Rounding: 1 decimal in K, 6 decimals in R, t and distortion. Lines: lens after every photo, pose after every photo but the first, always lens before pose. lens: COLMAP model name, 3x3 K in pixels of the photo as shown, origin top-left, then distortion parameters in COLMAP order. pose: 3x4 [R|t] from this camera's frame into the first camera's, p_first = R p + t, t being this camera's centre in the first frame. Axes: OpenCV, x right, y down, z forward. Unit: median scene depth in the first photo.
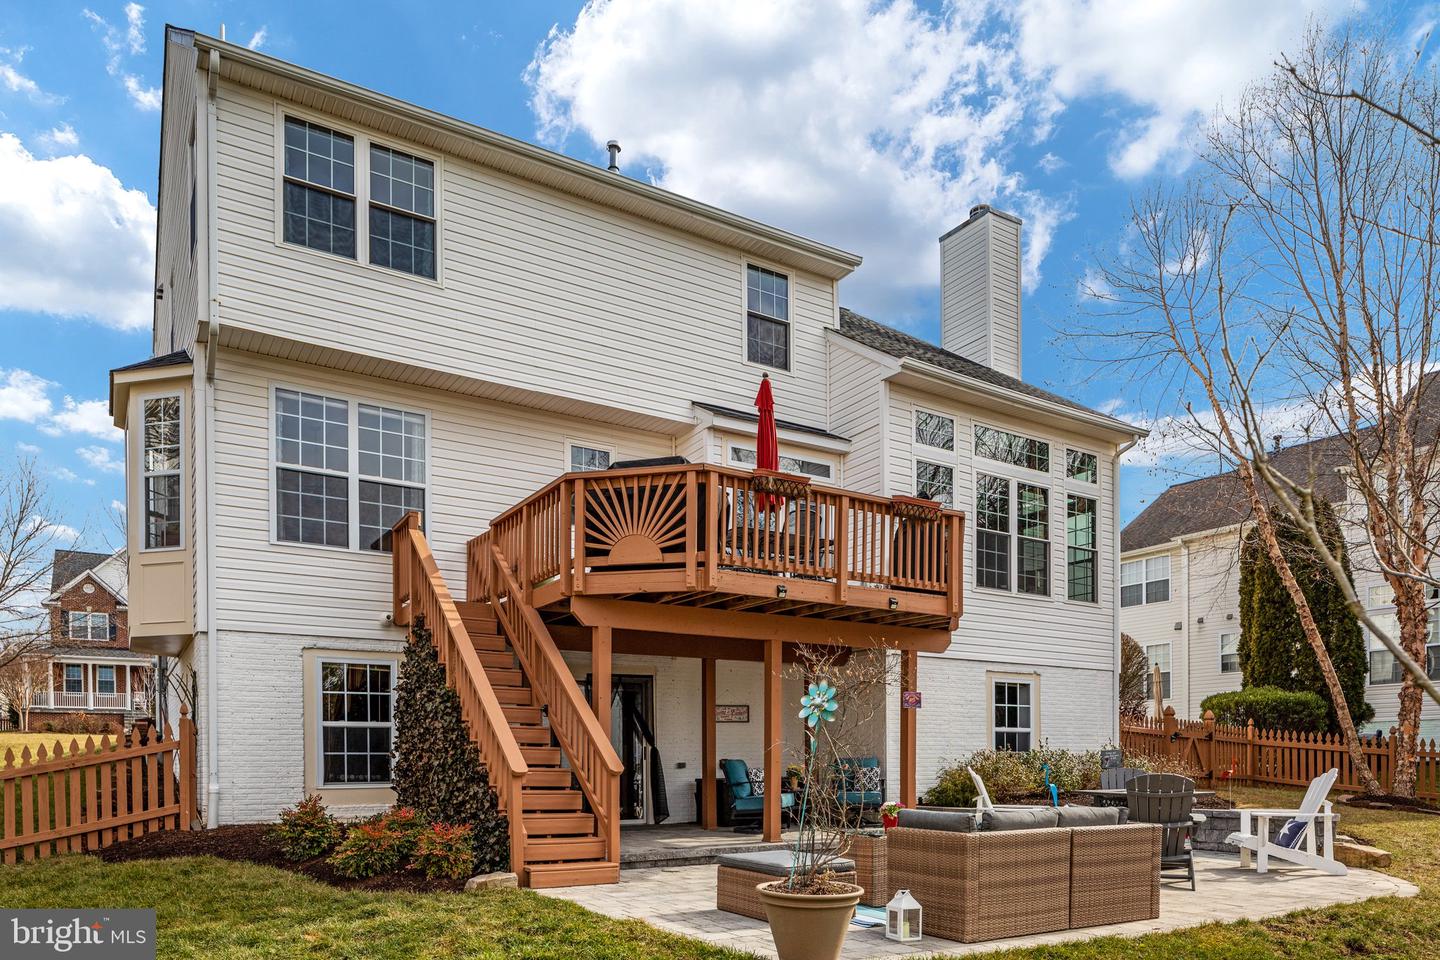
lens RADIAL K [[1008.3, 0, 719.9], [0, 1008.3, 639.0], [0, 0, 1]] dist [0.001636, -0.001767]
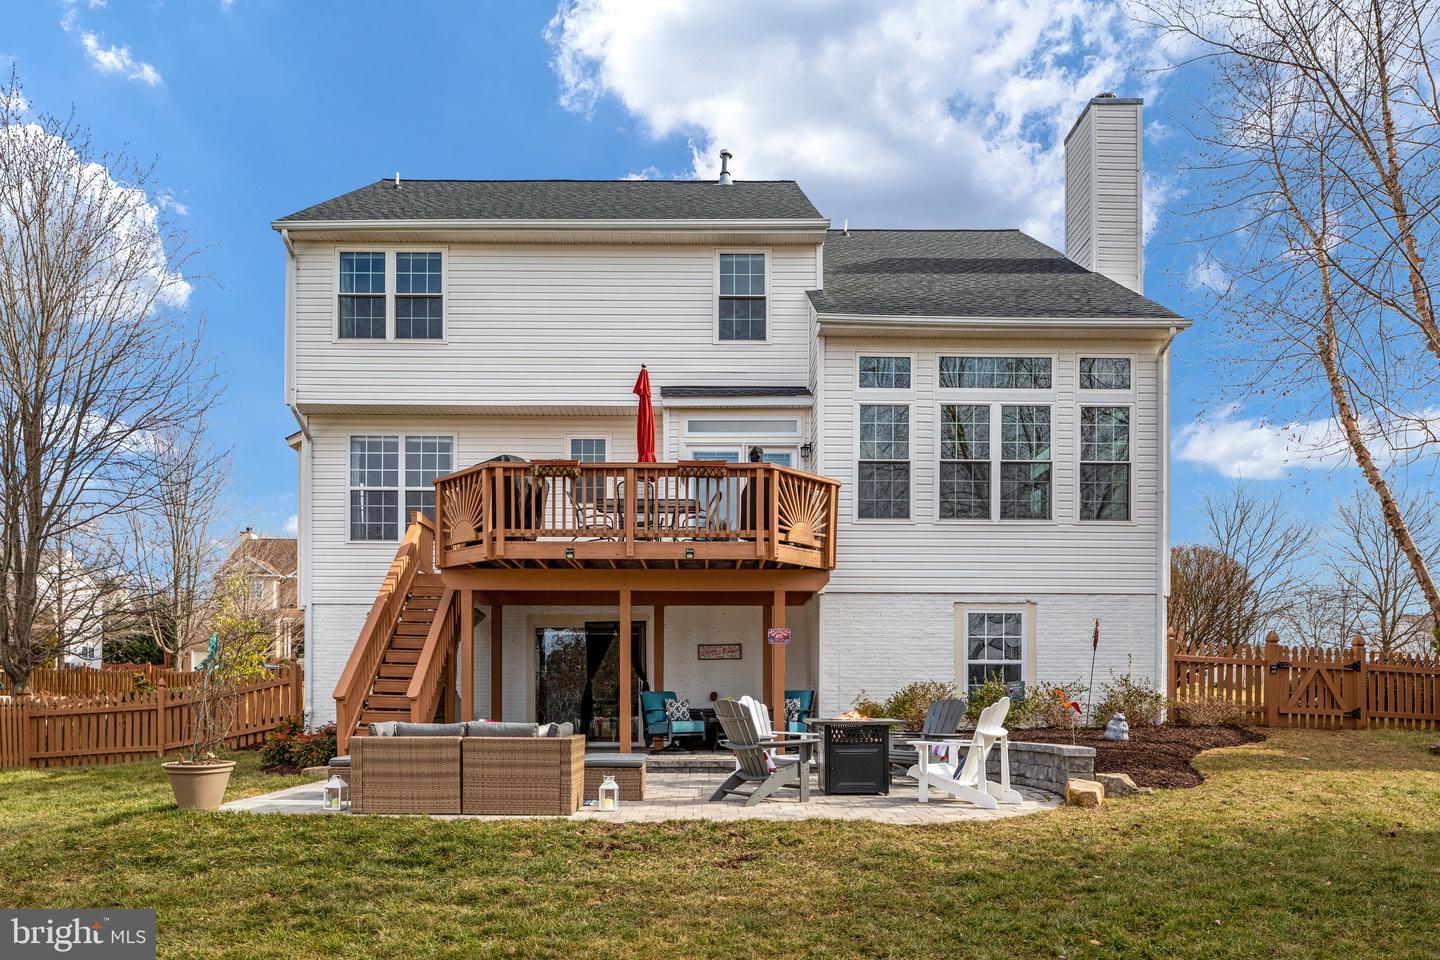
lens RADIAL K [[1021.9, 0, 716.2], [0, 1021.9, 559.7], [0, 0, 1]] dist [-0.002042, -0.001100]
pose [[0.842263, -0.069836, -0.534525, 0.762229], [0.059606, 0.997558, -0.036409, 0.014763], [0.535762, -0.001195, 0.844368, 0.032615]]
